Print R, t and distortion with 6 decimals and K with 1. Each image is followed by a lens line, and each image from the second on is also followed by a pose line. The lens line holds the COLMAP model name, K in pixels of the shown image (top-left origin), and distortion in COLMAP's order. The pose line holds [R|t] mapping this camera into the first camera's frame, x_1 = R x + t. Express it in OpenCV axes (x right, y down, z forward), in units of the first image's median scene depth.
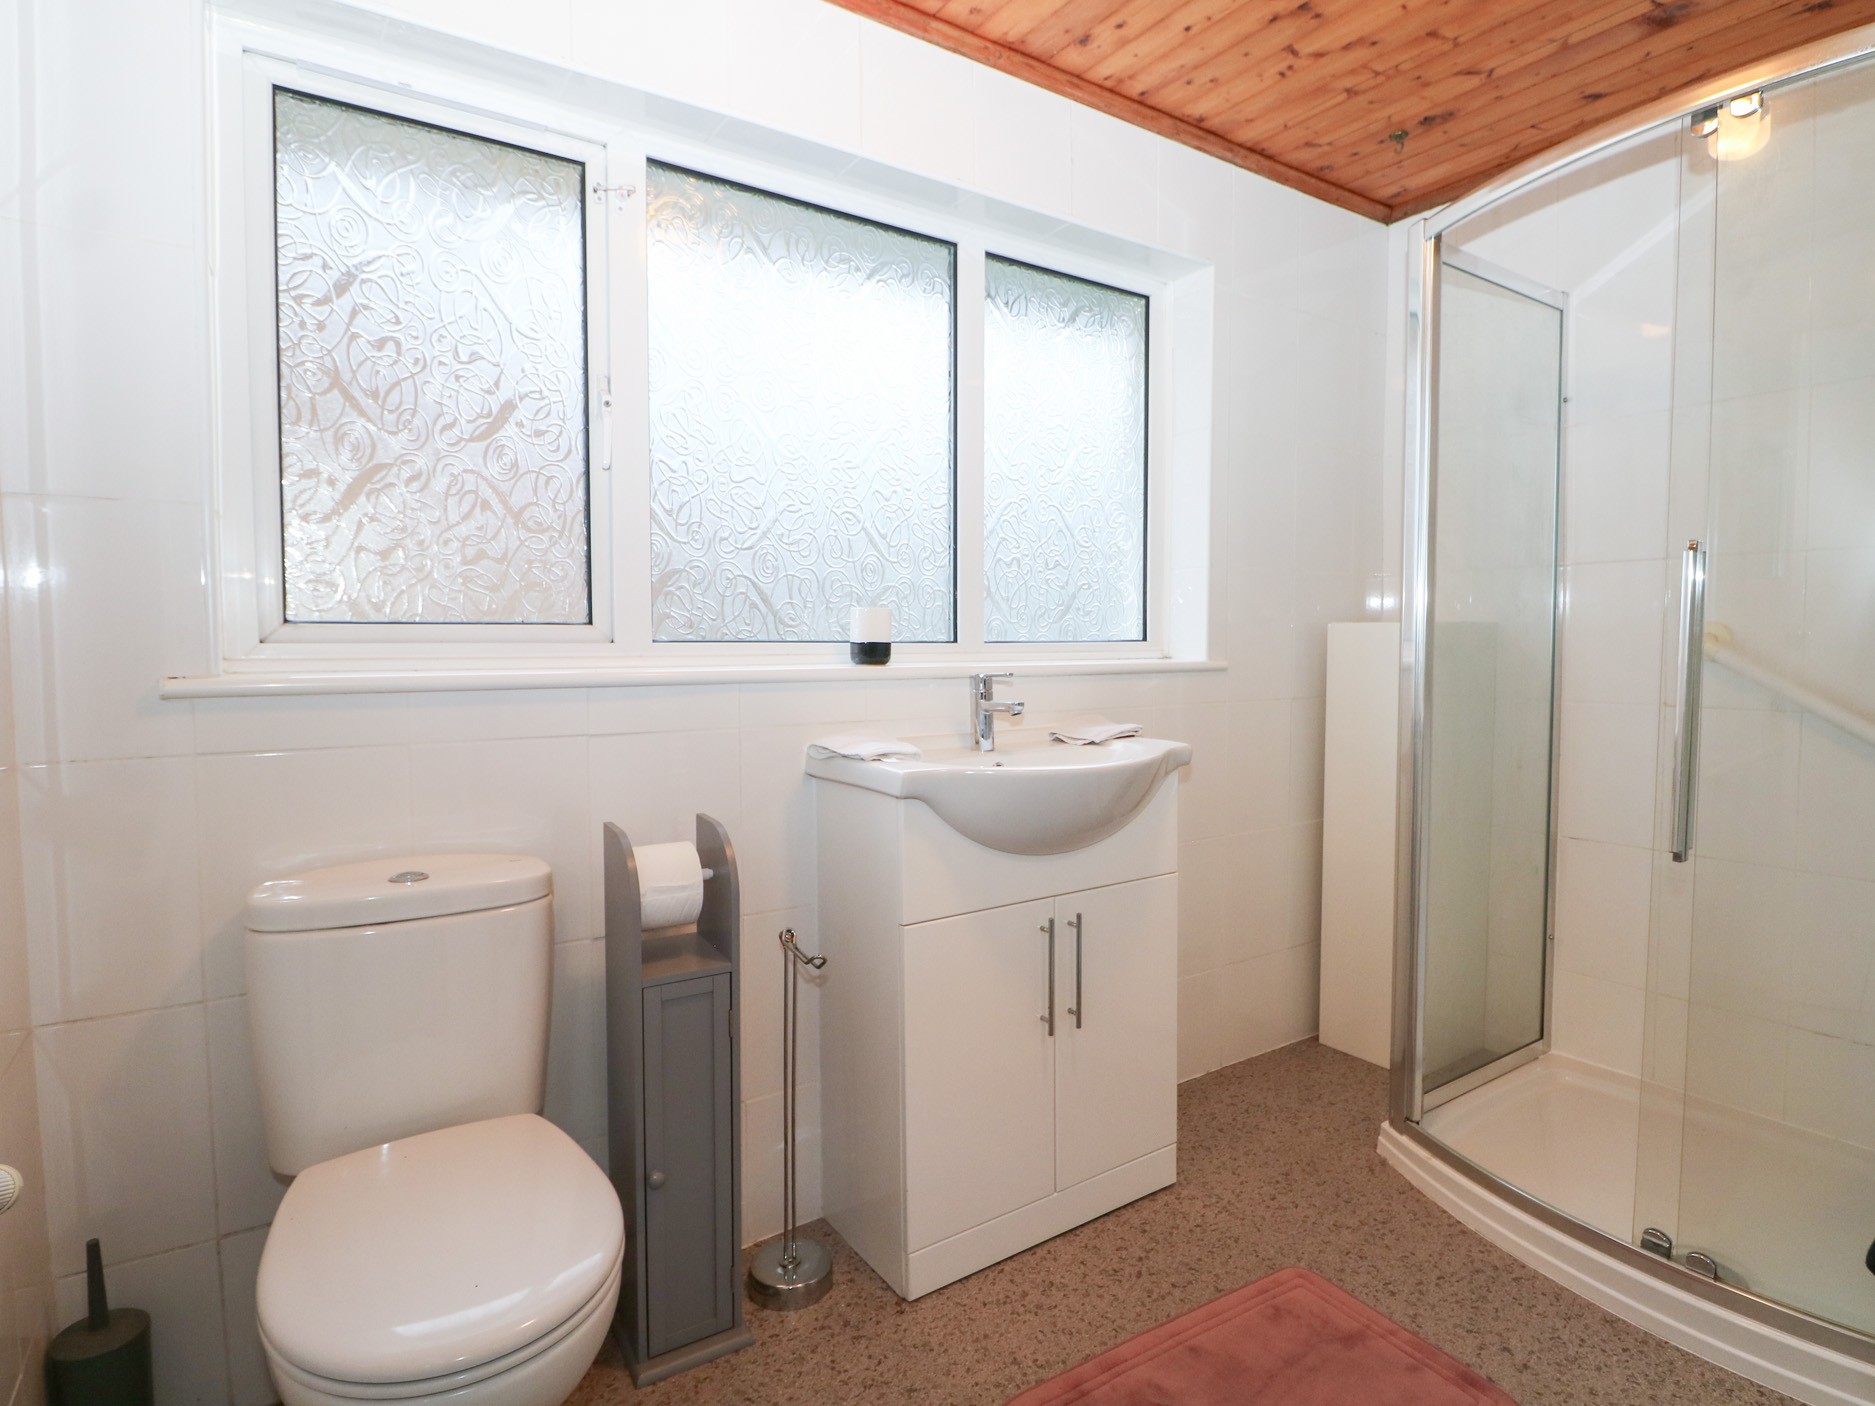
lens RADIAL K [[1008.4, 0, 937.2], [0, 1008.4, 695.9], [0, 0, 1]] dist [-0.003048, -0.000856]
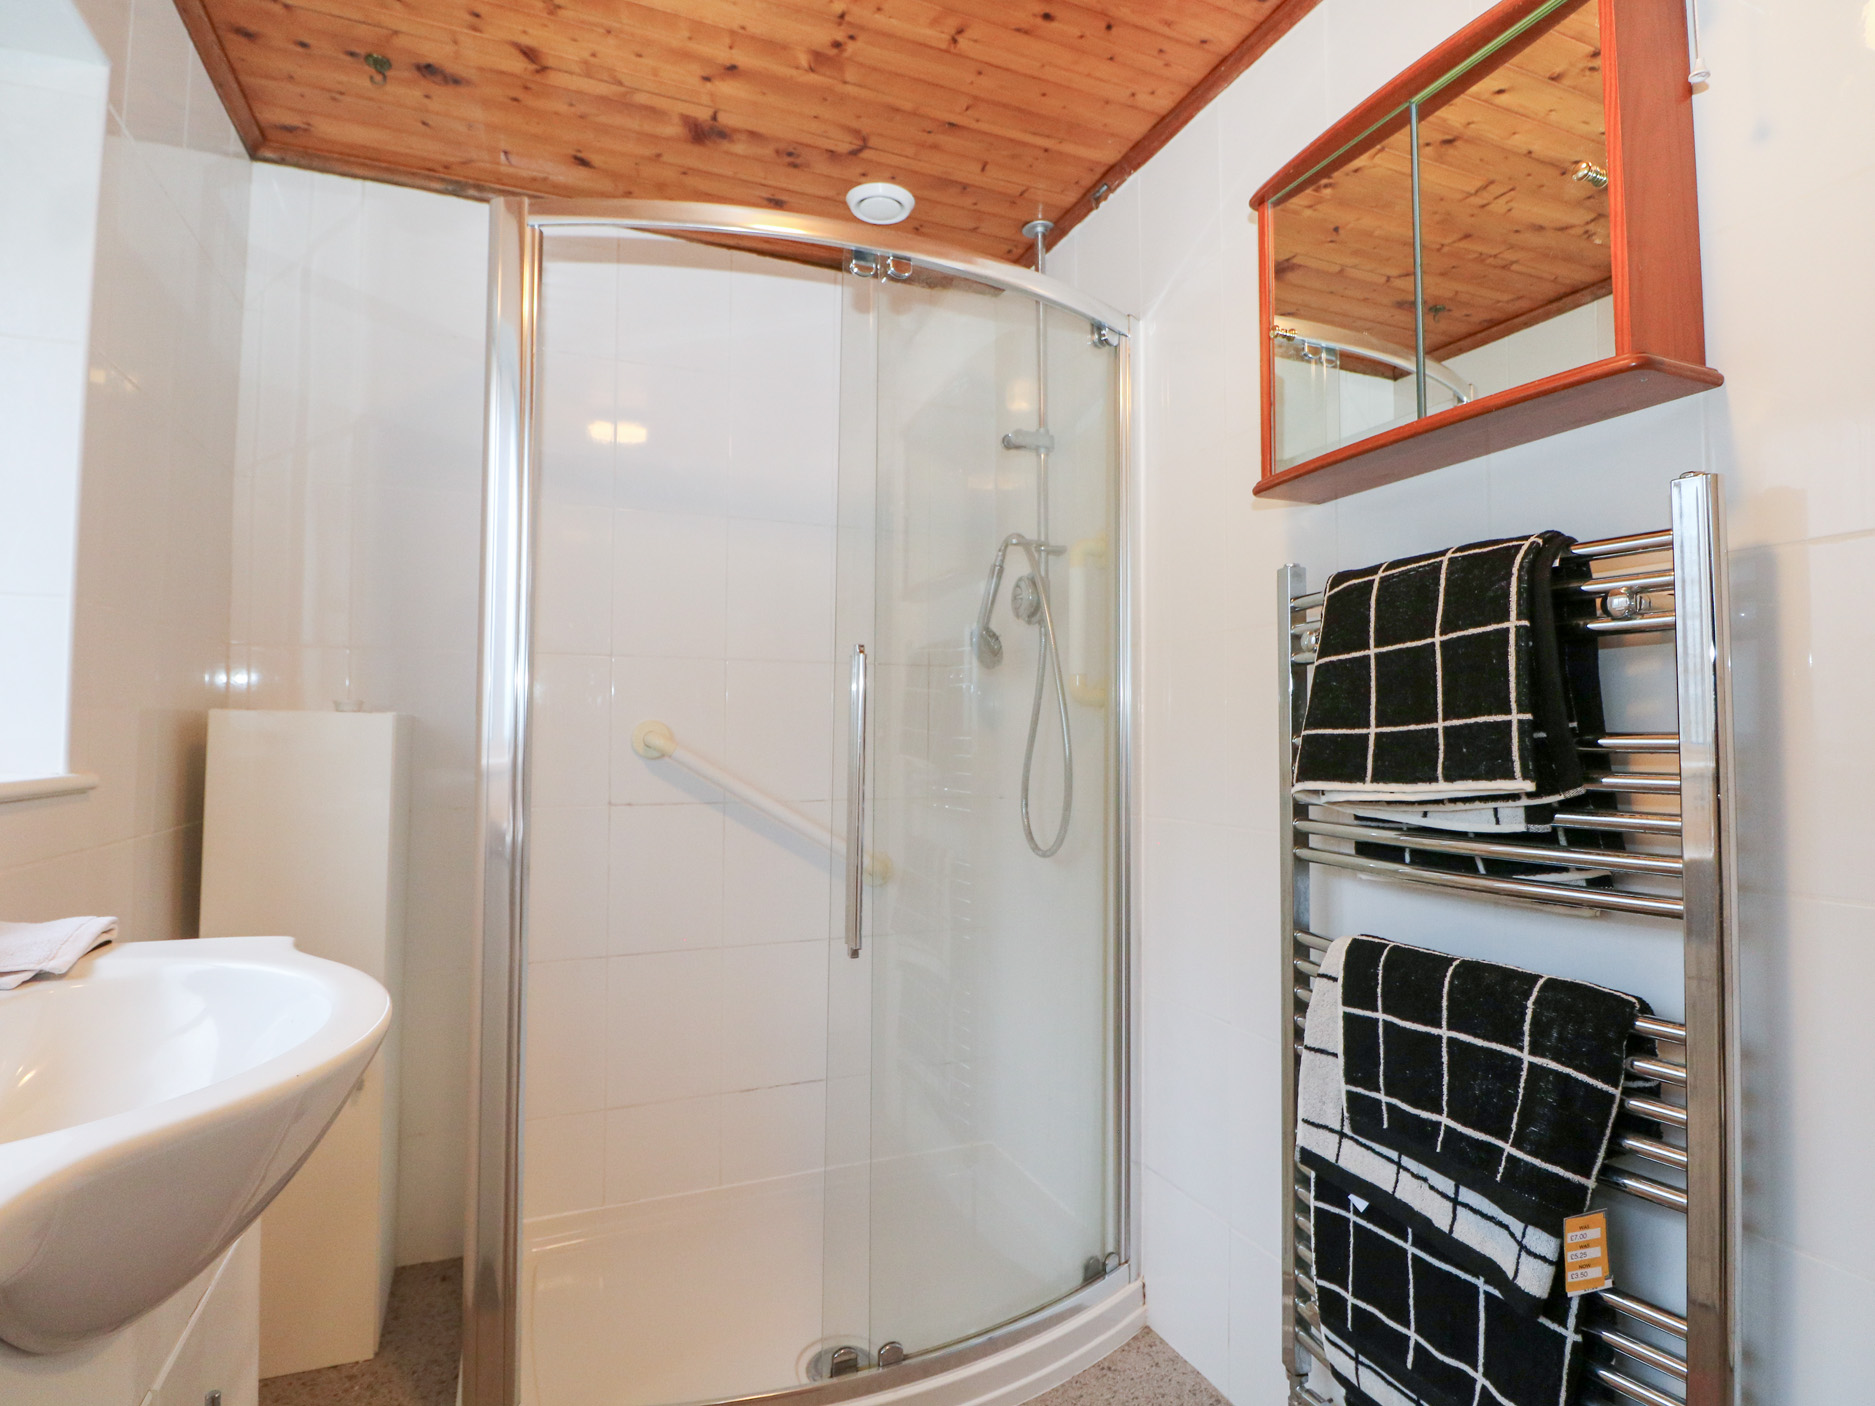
lens RADIAL K [[1008.4, 0, 937.2], [0, 1008.4, 695.9], [0, 0, 1]] dist [-0.003048, -0.000856]
pose [[0.197542, 0.043936, 0.979309, -0.173879], [0.050301, 0.997225, -0.054886, -0.026319], [-0.979003, 0.060103, 0.194783, 0.490167]]
